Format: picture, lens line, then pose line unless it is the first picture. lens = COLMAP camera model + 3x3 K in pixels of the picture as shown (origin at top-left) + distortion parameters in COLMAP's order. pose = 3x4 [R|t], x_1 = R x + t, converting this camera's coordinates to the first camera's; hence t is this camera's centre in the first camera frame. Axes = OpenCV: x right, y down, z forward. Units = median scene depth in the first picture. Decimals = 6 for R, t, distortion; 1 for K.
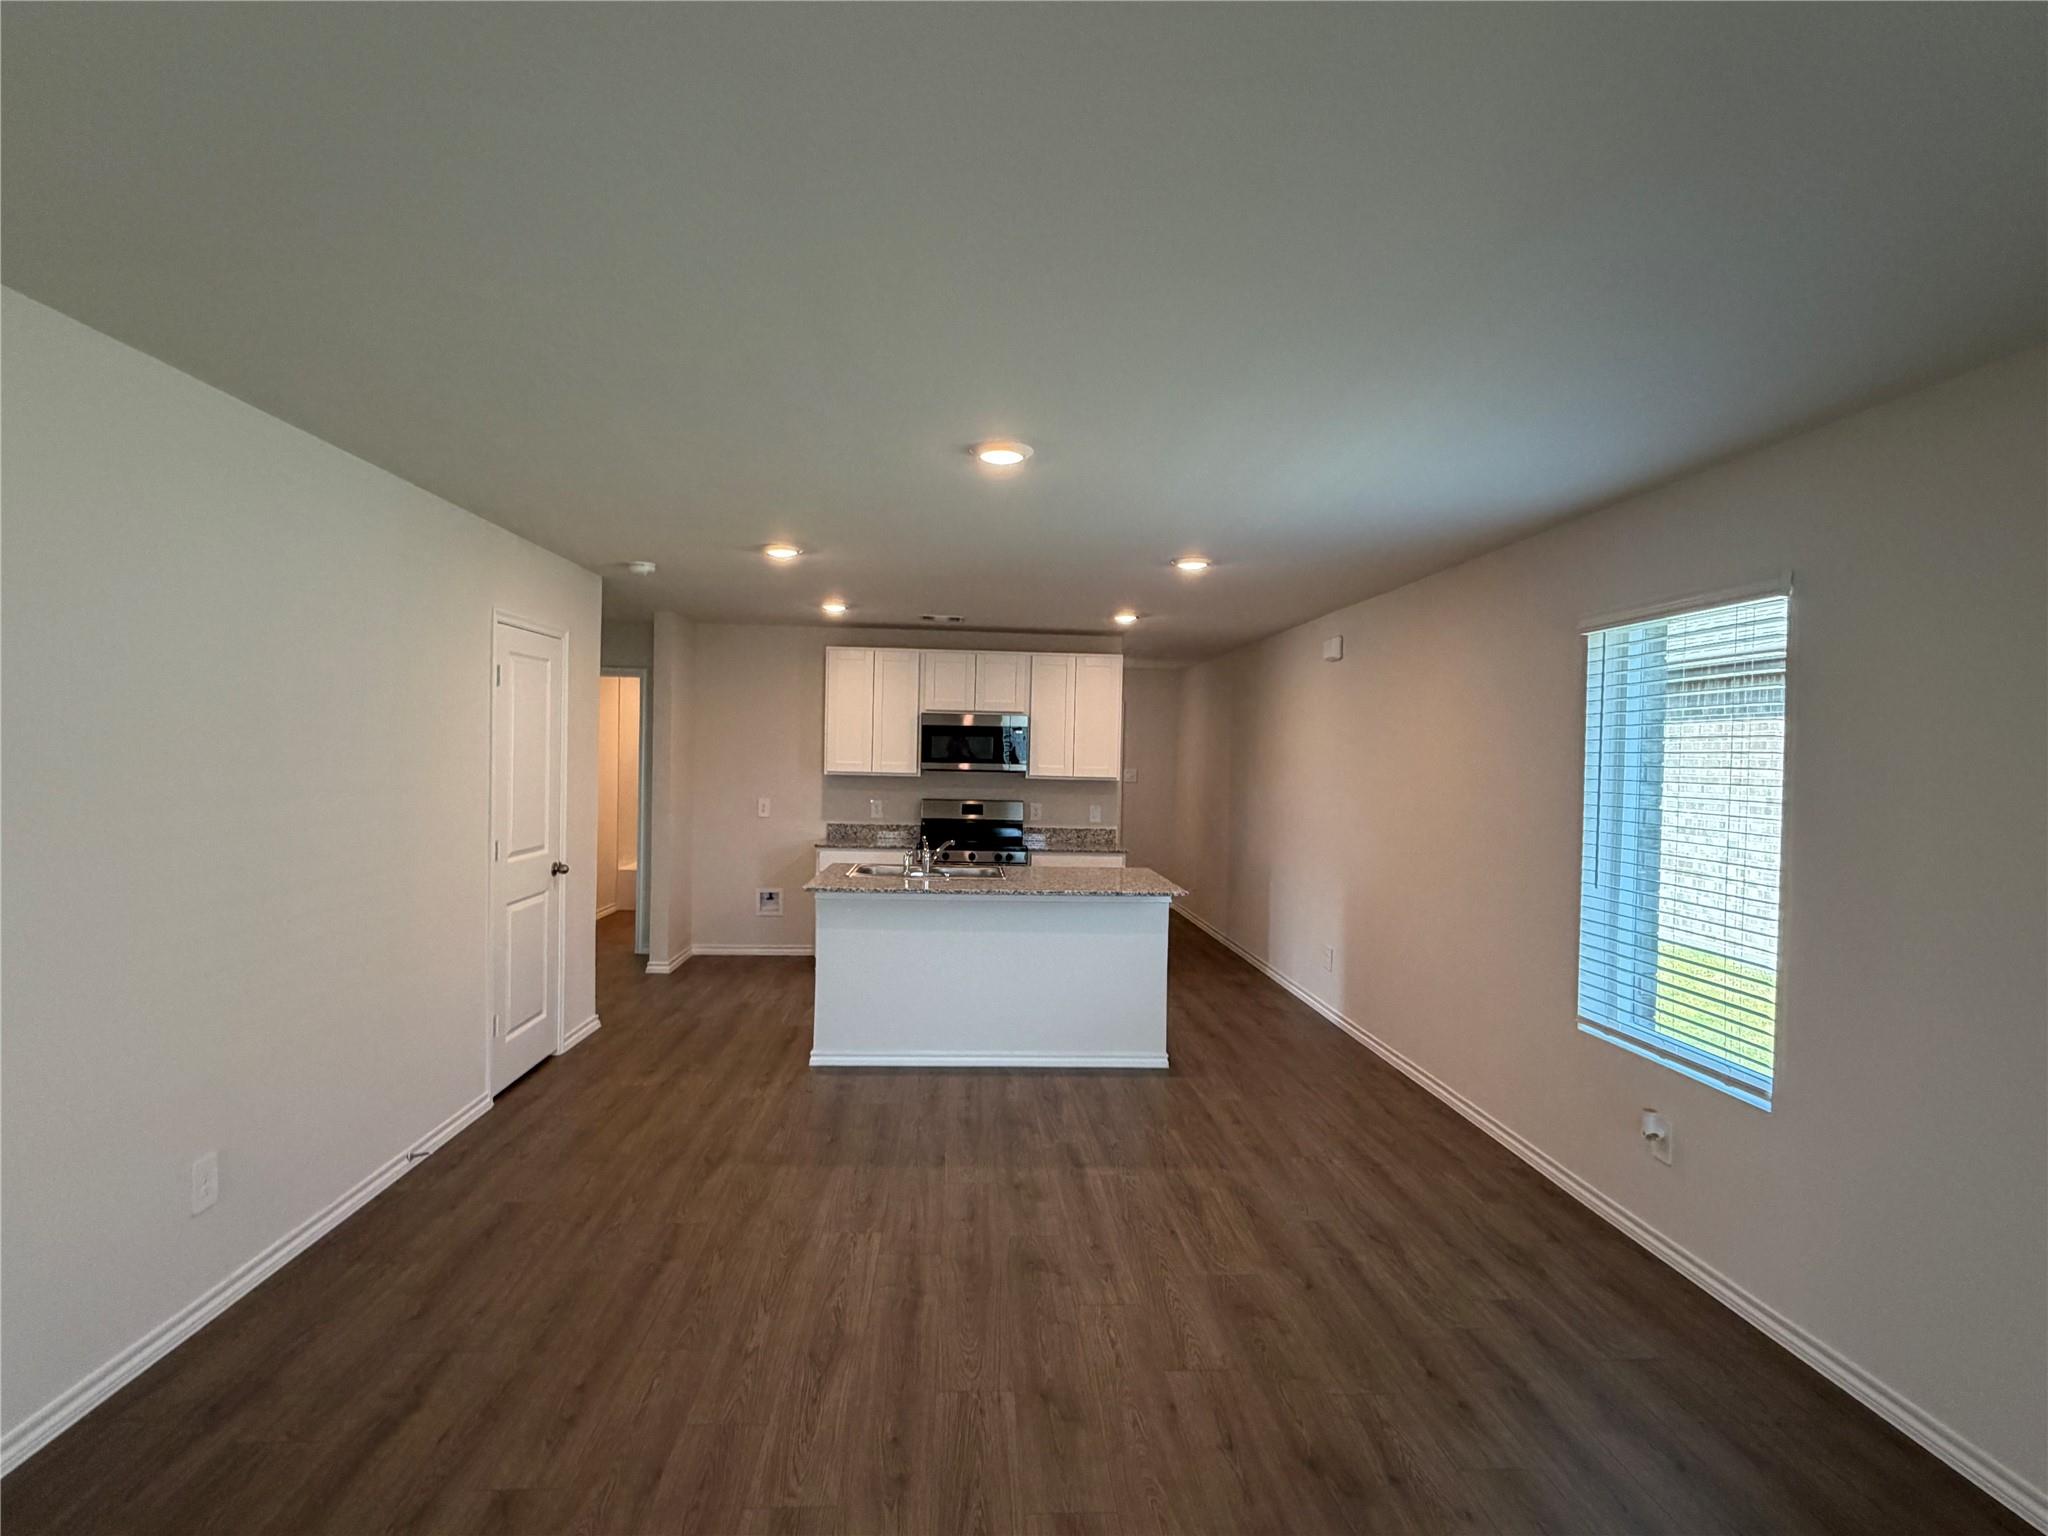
lens RADIAL K [[1020.0, 0, 1027.3], [0, 1020.0, 778.2], [0, 0, 1]] dist [-0.000578, -0.000366]
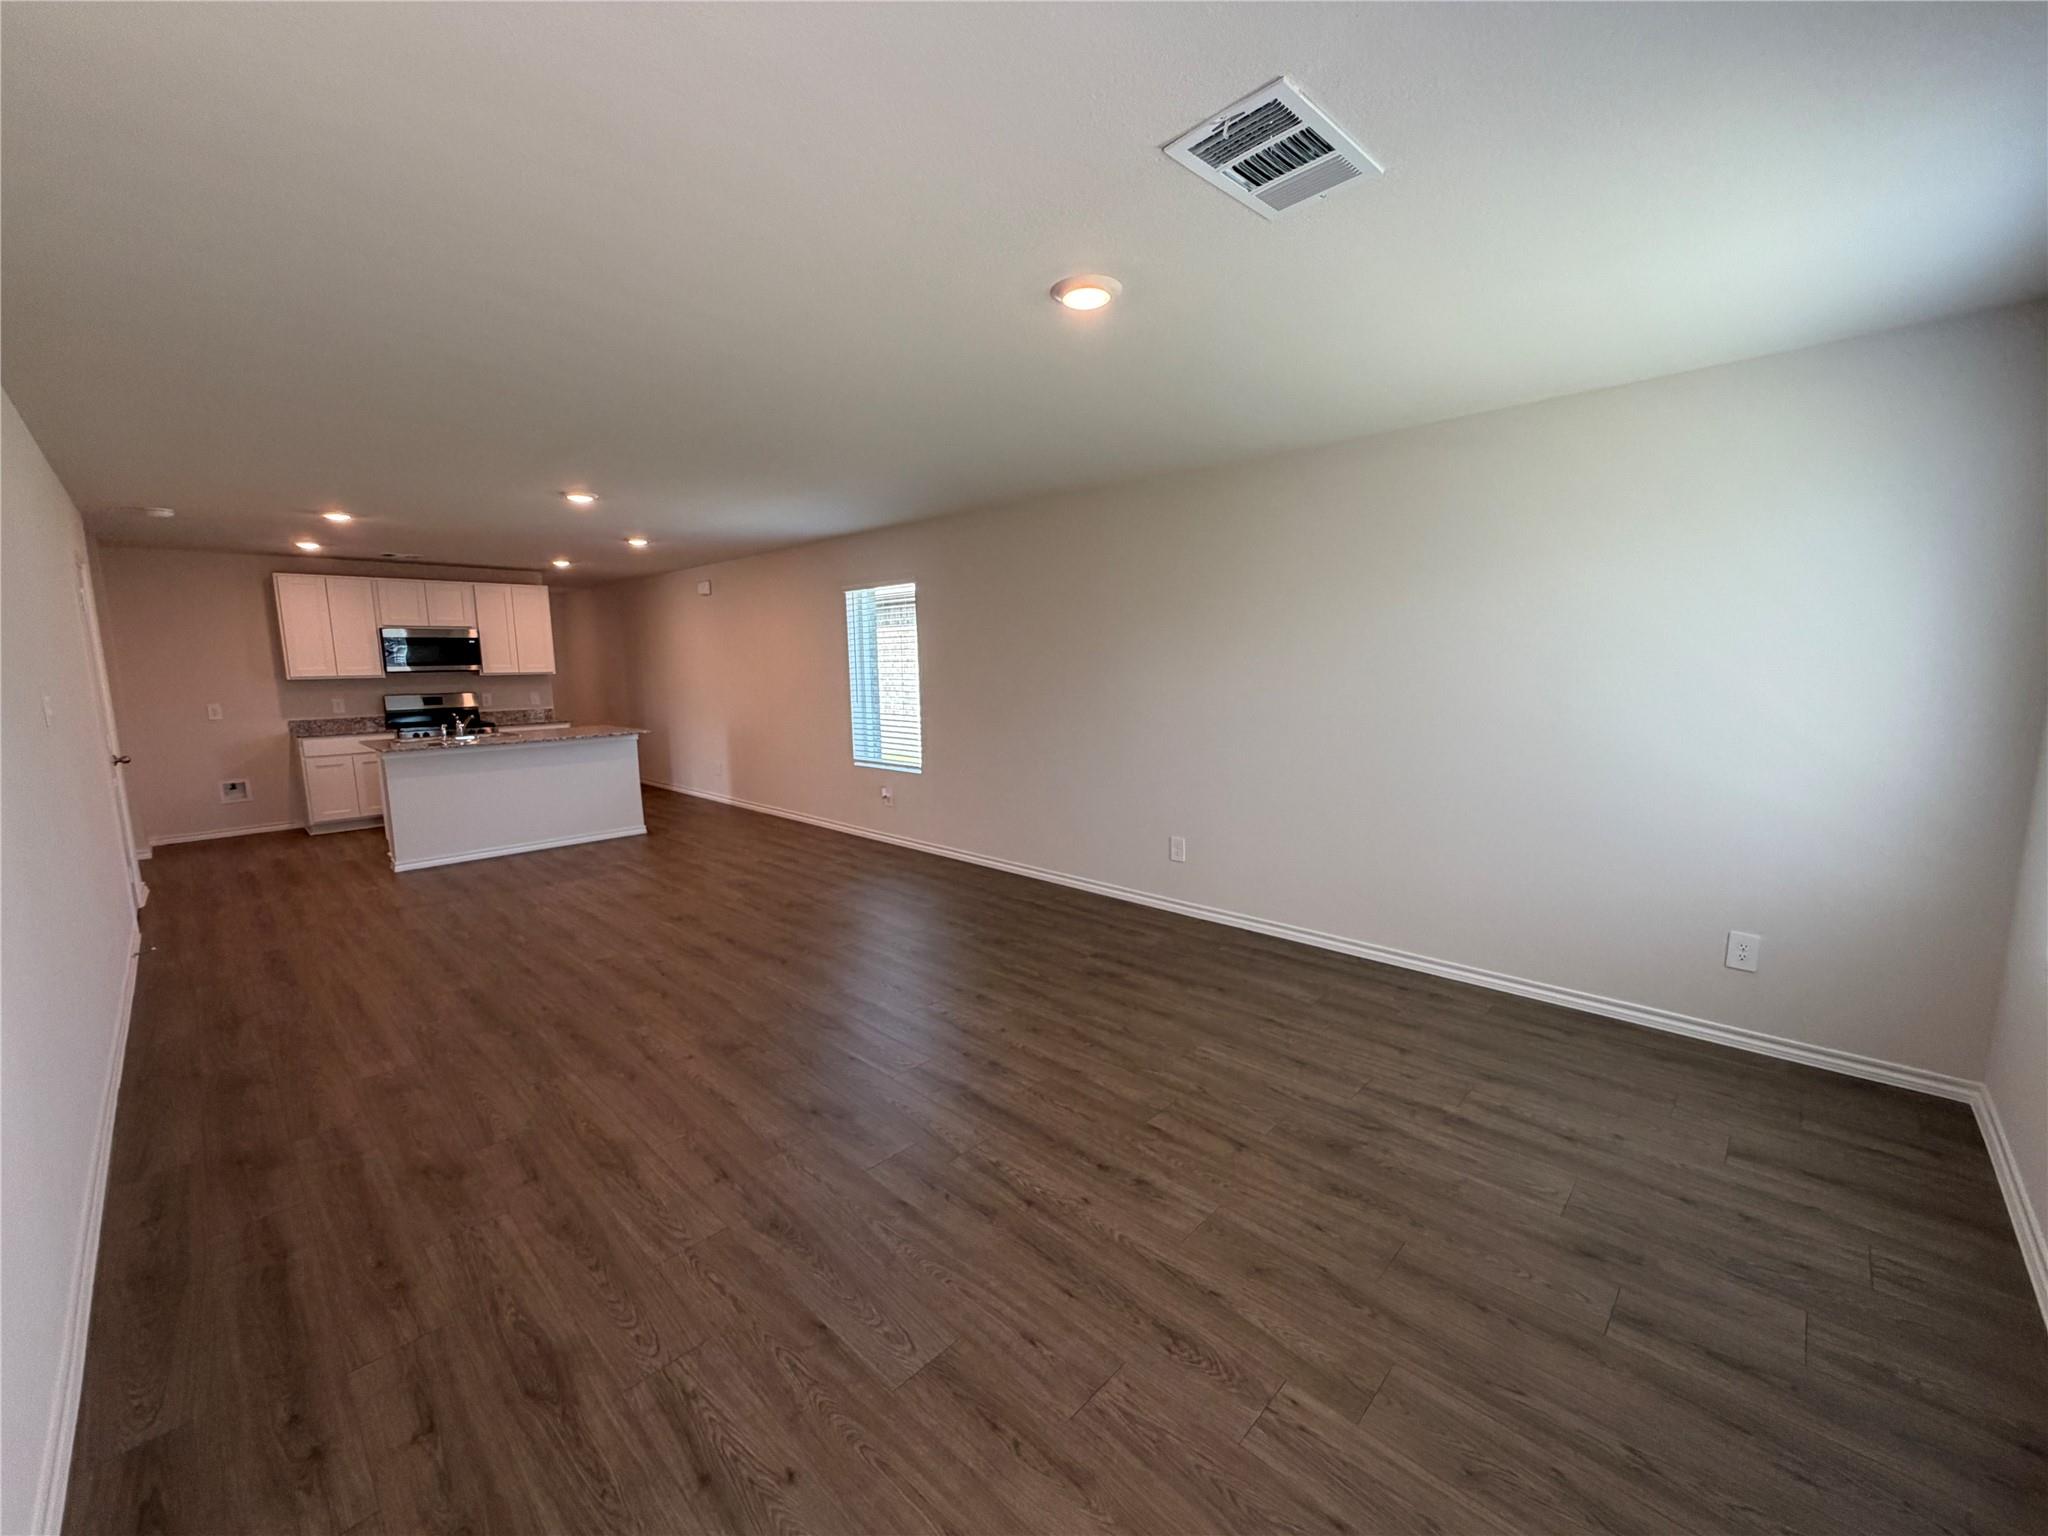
lens RADIAL K [[809.5, 0, 997.9], [0, 809.5, 769.1], [0, 0, 1]] dist [0.002249, 0.000225]
pose [[0.754713, -0.122135, 0.644586, -0.369978], [0.045968, 0.989948, 0.133751, 0.021536], [-0.654443, -0.071313, 0.752741, -0.556062]]
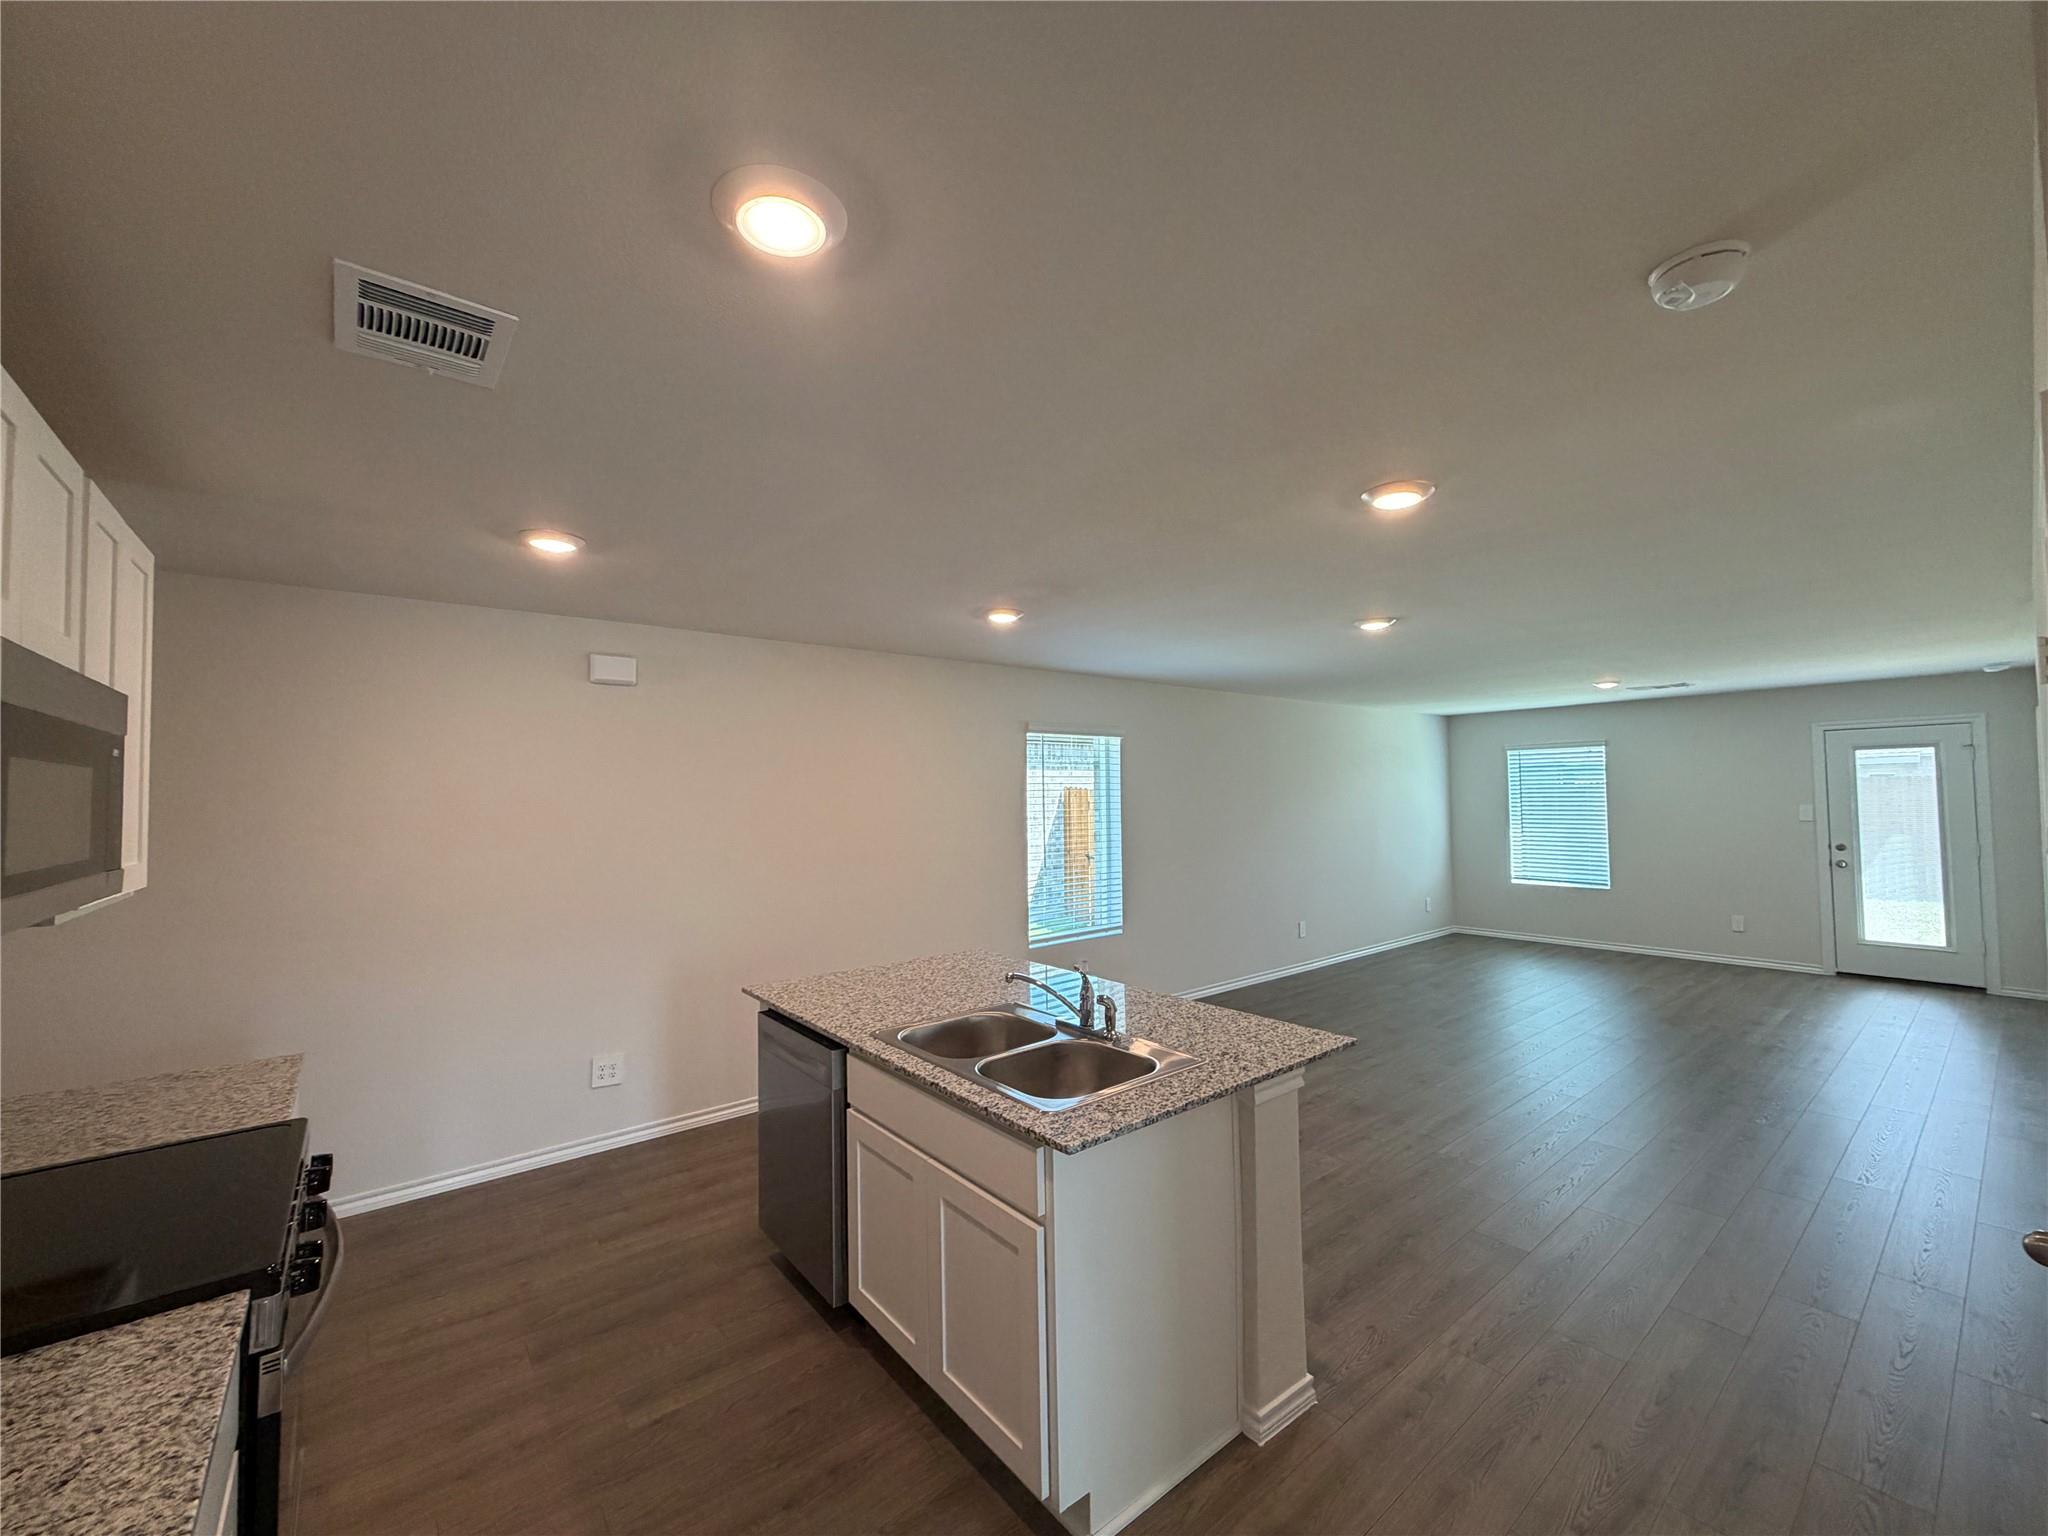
lens RADIAL K [[817.7, 0, 984.3], [0, 817.7, 770.0], [0, 0, 1]] dist [-0.038589, 0.009578]
pose [[-0.544949, 0.012239, 0.838380, -0.600388], [0.016425, 0.999857, -0.003920, -0.063746], [-0.838308, 0.011634, -0.545072, 1.736850]]
